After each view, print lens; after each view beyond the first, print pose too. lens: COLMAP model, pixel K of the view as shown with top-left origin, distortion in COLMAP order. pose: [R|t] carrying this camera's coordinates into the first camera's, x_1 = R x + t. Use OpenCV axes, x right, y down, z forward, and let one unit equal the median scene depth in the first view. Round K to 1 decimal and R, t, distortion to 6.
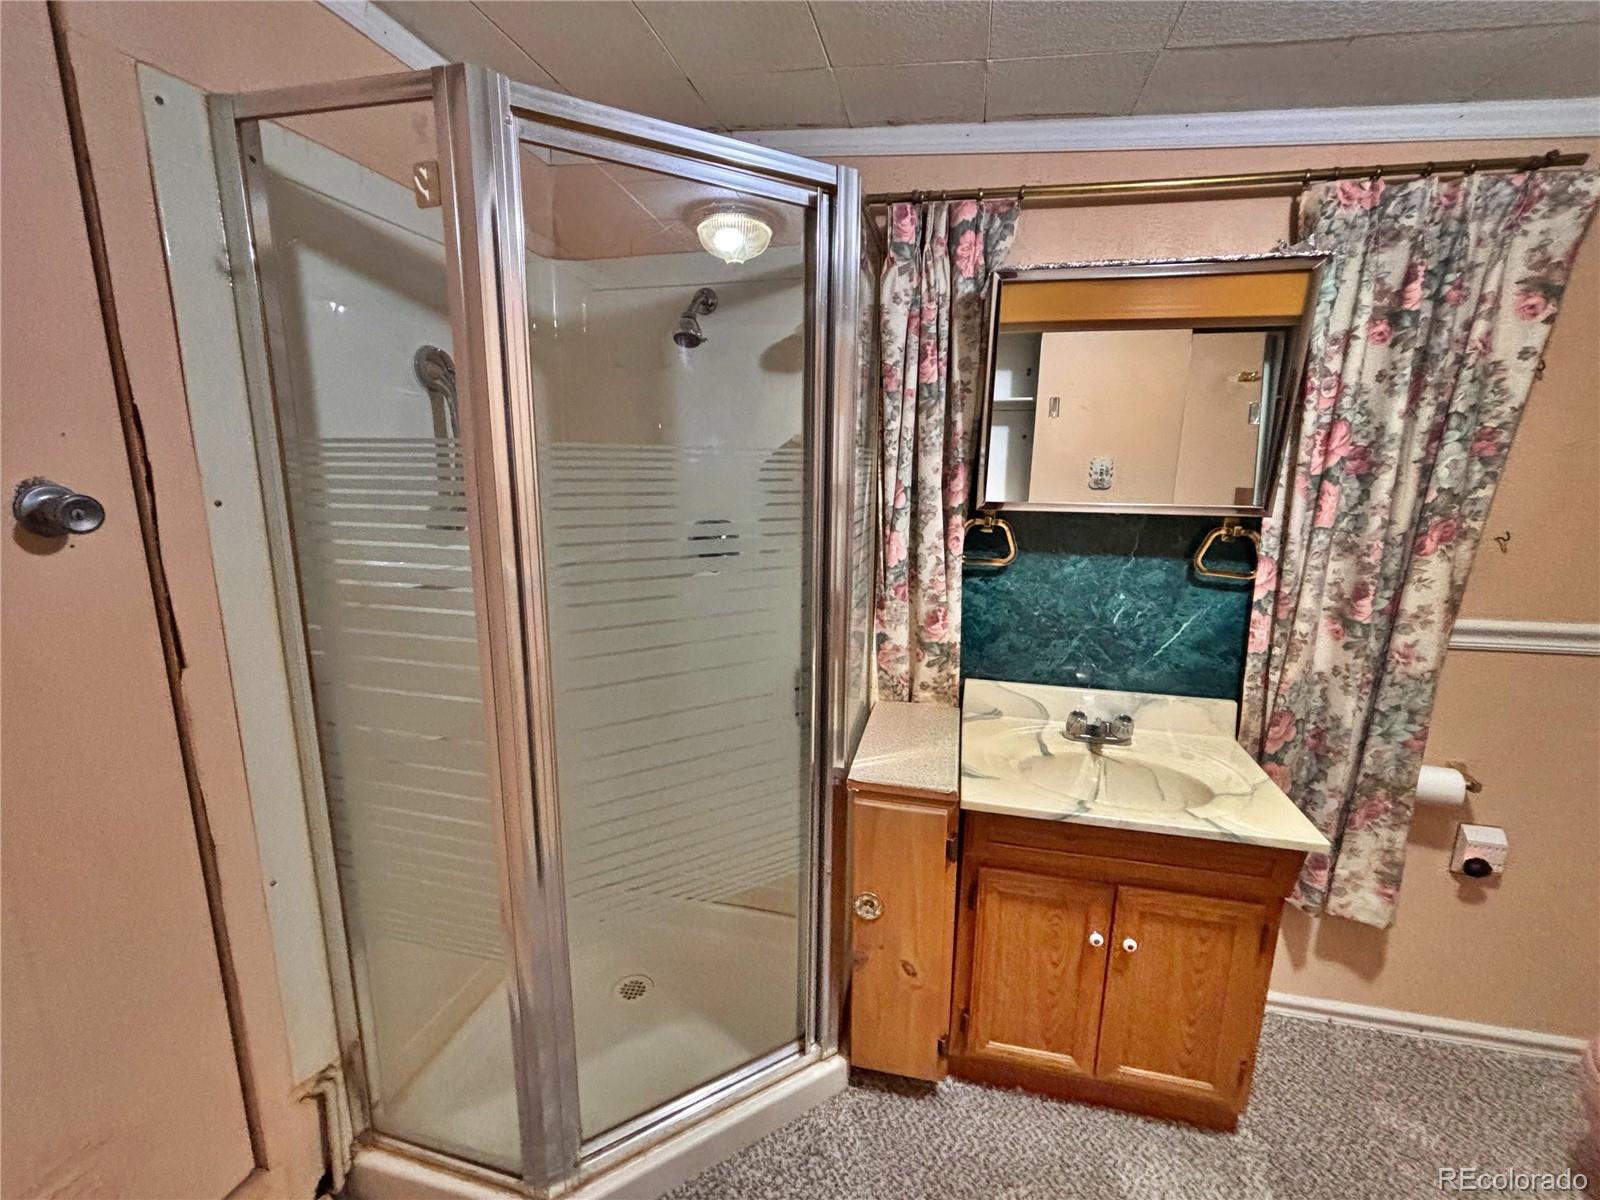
lens RADIAL K [[668.3, 0, 808.4], [0, 668.3, 600.6], [0, 0, 1]] dist [-0.000757, -0.000621]
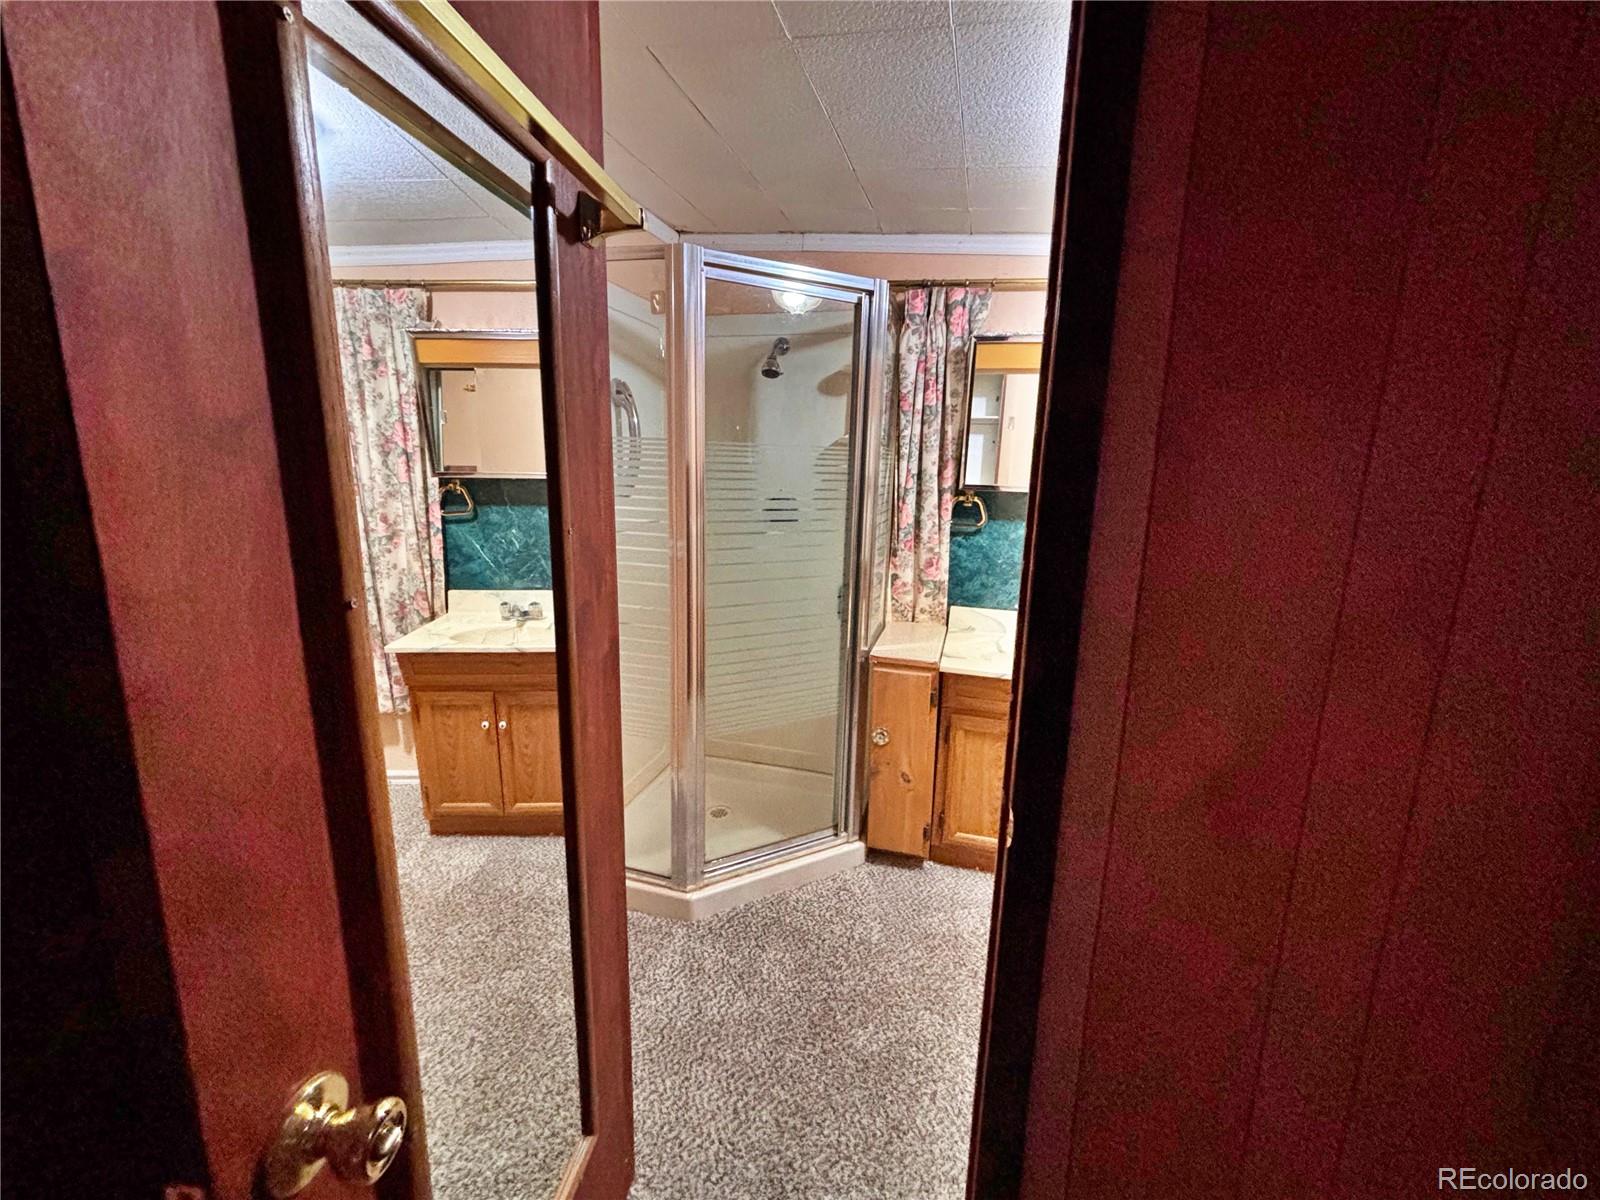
lens RADIAL K [[652.6, 0, 810.8], [0, 652.6, 596.8], [0, 0, 1]] dist [0.012213, -0.000301]
pose [[0.999307, 0.026642, -0.026008, -0.039691], [-0.026592, 0.999644, 0.002236, 0.110514], [0.026059, -0.001543, 0.999659, -0.481371]]
